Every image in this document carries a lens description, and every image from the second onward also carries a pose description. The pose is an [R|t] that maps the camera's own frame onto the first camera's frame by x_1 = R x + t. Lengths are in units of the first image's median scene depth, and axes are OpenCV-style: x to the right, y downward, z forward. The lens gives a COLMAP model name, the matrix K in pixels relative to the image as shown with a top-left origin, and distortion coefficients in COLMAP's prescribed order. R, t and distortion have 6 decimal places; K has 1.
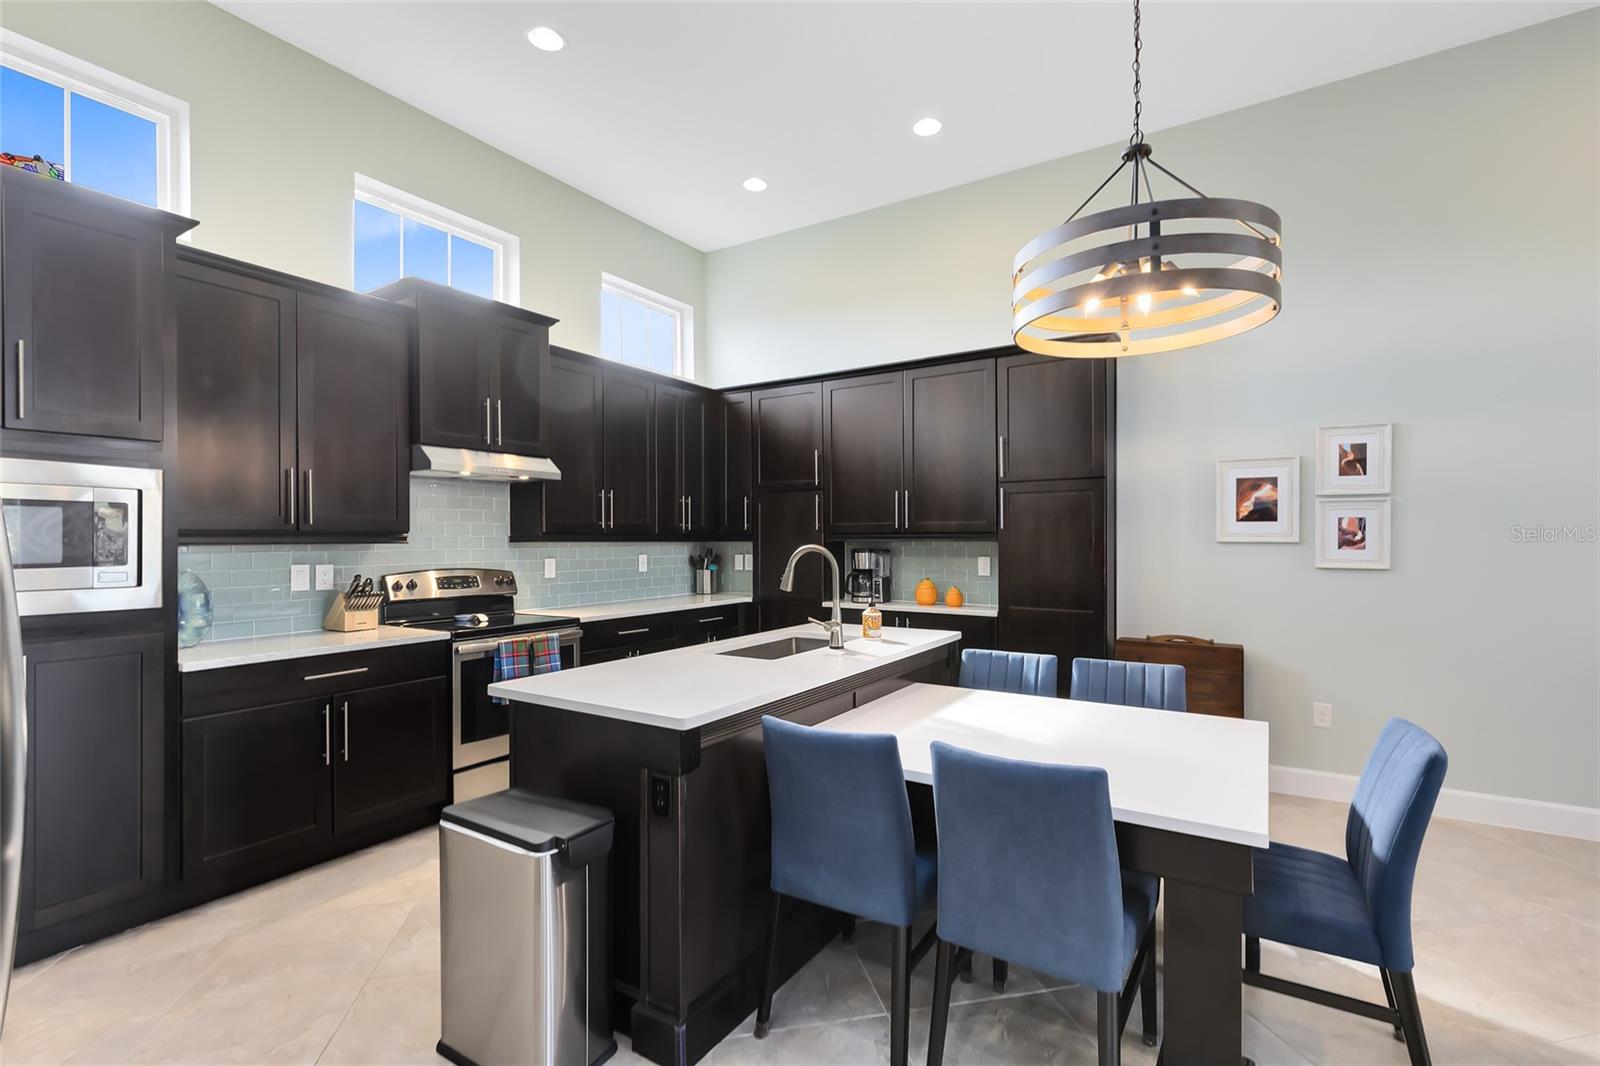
lens RADIAL K [[705.5, 0, 798.4], [0, 705.5, 543.0], [0, 0, 1]] dist [-0.003453, -0.000239]
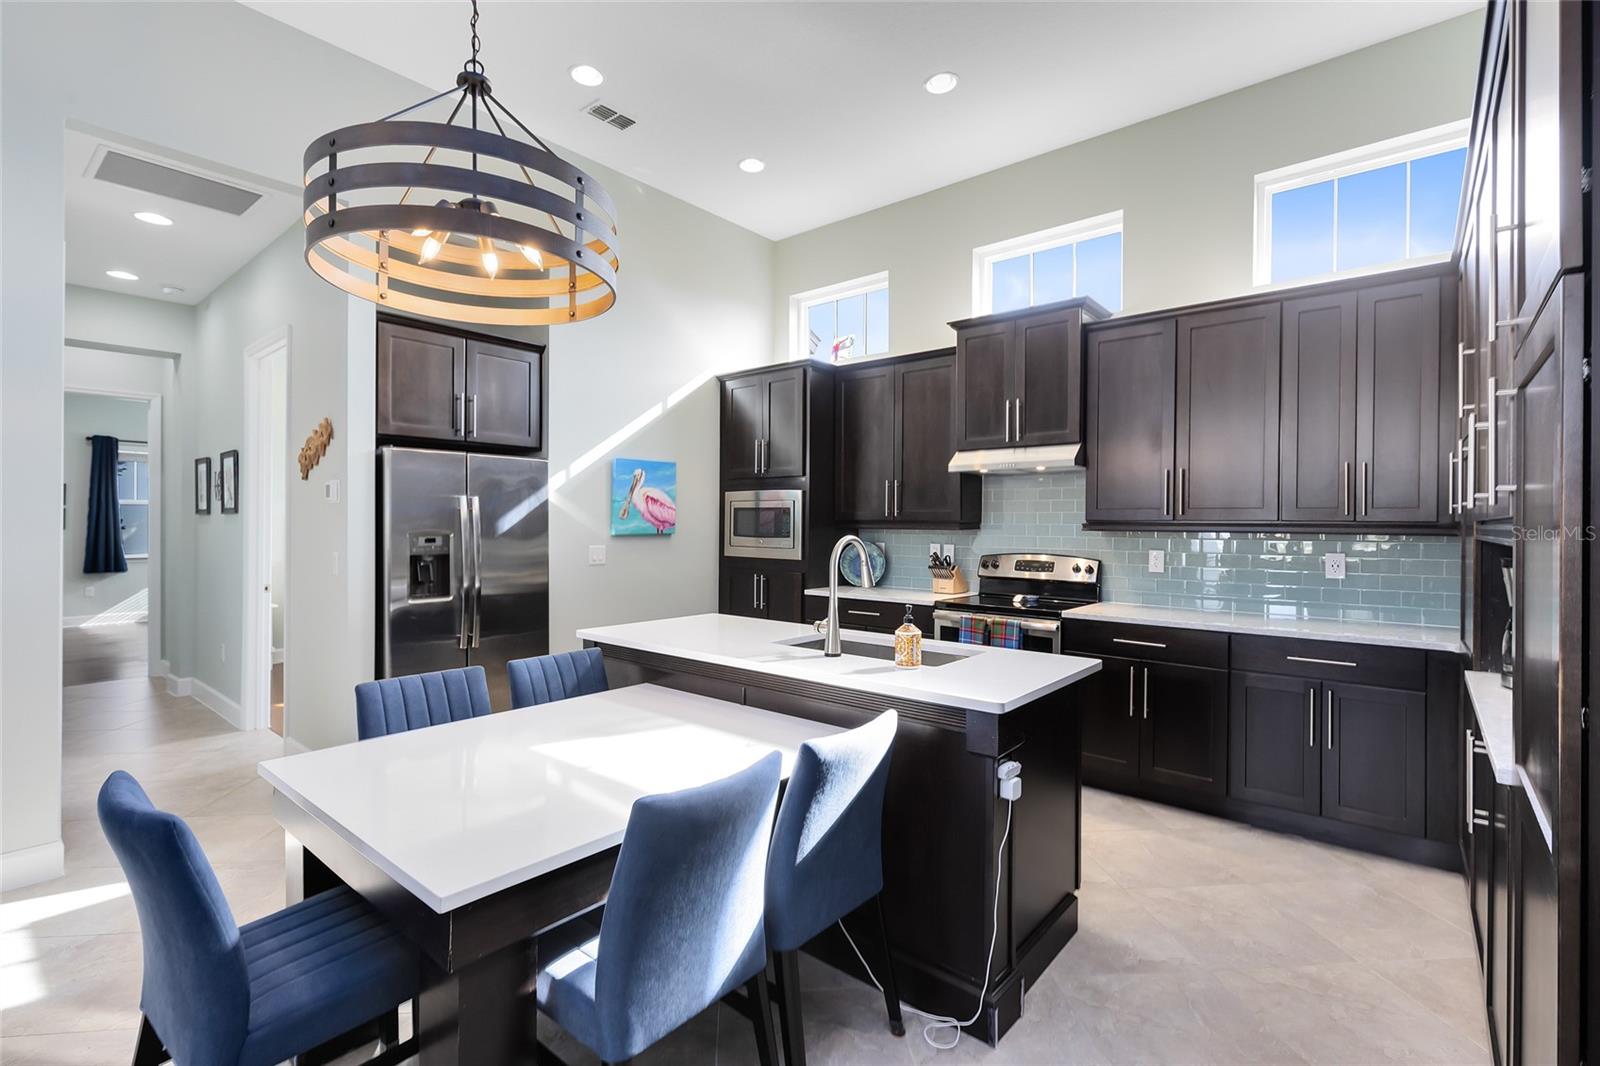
lens RADIAL K [[722.6, 0, 803.5], [0, 722.6, 534.4], [0, 0, 1]] dist [0.002862, 0.000578]
pose [[-0.125110, 0.016781, -0.992001, 0.717804], [-0.011953, 0.999759, 0.018420, -0.011292], [0.992071, 0.014162, -0.124879, 0.810928]]
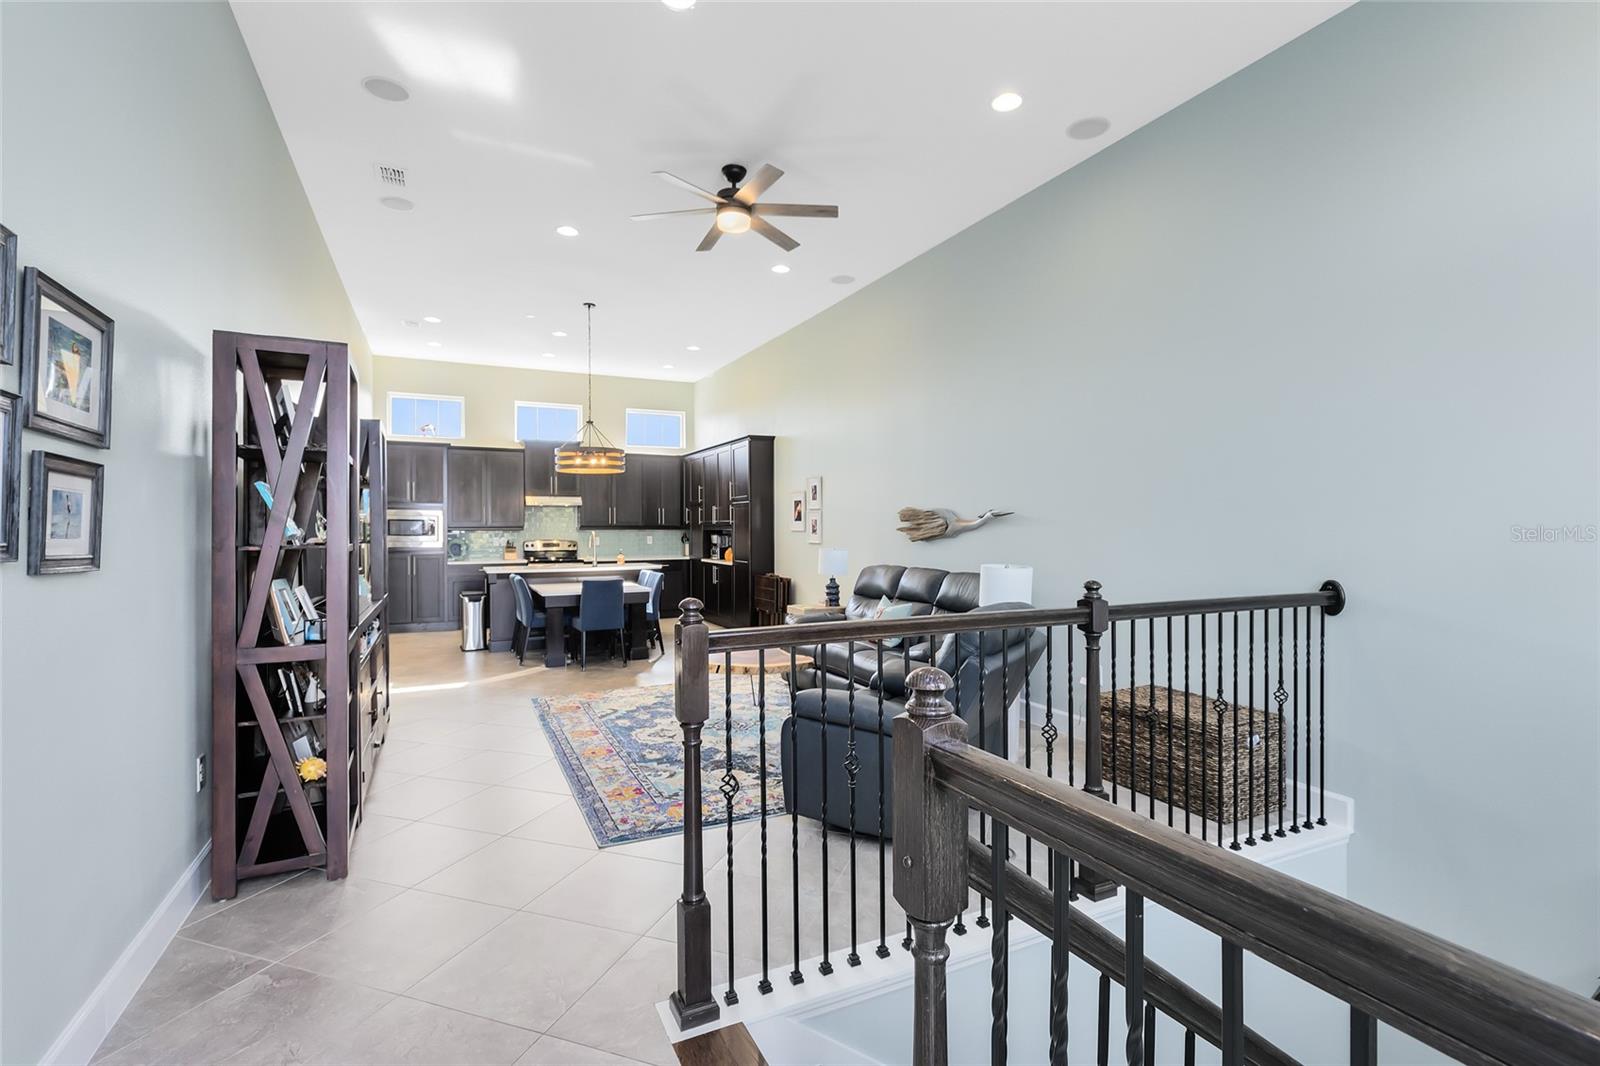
lens RADIAL K [[734.7, 0, 800.0], [0, 734.7, 533.0], [0, 0, 1]] dist [-0.001662, -0.000184]
pose [[0.853259, 0.004521, -0.521468, 1.813420], [-0.003457, 0.999989, 0.003014, -0.001072], [0.521477, -0.000769, 0.853265, -0.893069]]
